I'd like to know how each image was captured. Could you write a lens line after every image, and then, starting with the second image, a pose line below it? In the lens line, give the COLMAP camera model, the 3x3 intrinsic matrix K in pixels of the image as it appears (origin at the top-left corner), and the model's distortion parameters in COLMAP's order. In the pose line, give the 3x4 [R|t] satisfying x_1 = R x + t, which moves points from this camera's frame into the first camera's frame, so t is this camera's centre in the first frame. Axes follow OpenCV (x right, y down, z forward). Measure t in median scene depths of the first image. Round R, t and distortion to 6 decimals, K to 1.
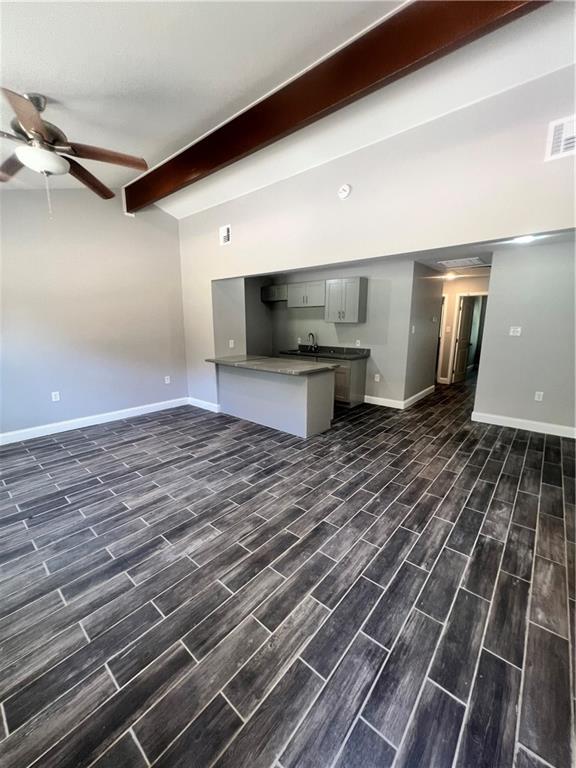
lens RADIAL K [[308.2, 0, 288.0], [0, 308.2, 384.0], [0, 0, 1]] dist [-0.001517, -0.000201]
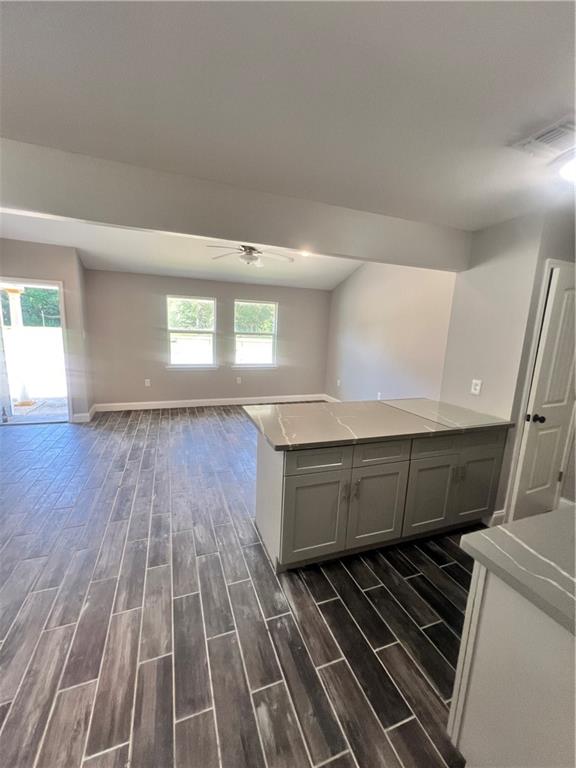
lens RADIAL K [[308.2, 0, 288.0], [0, 308.2, 384.0], [0, 0, 1]] dist [-0.001517, -0.000201]
pose [[-0.485722, 0.133131, -0.863915, 1.256158], [-0.201978, 0.944494, 0.259108, -0.625233], [0.850458, 0.300346, -0.431872, 2.922524]]
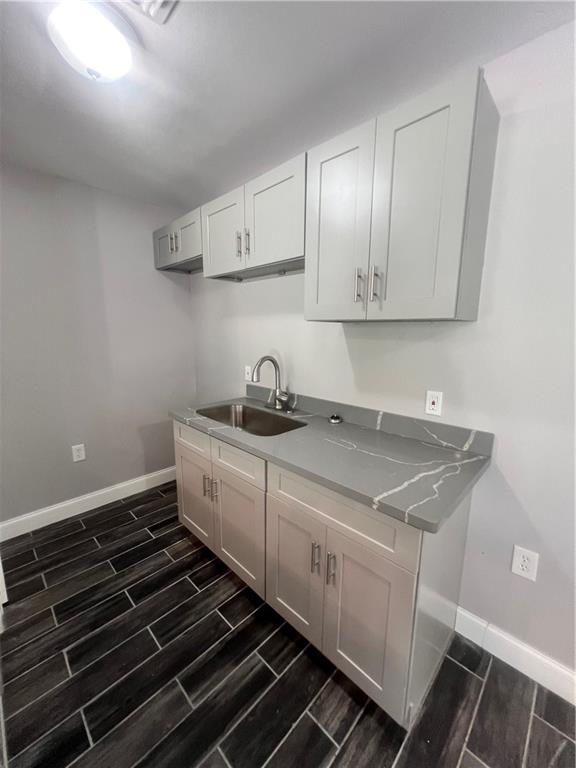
lens RADIAL K [[308.2, 0, 288.0], [0, 308.2, 384.0], [0, 0, 1]] dist [-0.001517, -0.000201]
pose [[0.997955, 0.014767, -0.062199, 0.017248], [-0.015266, 0.999855, -0.007549, -0.020369], [0.062078, 0.008483, 0.998035, 0.104394]]
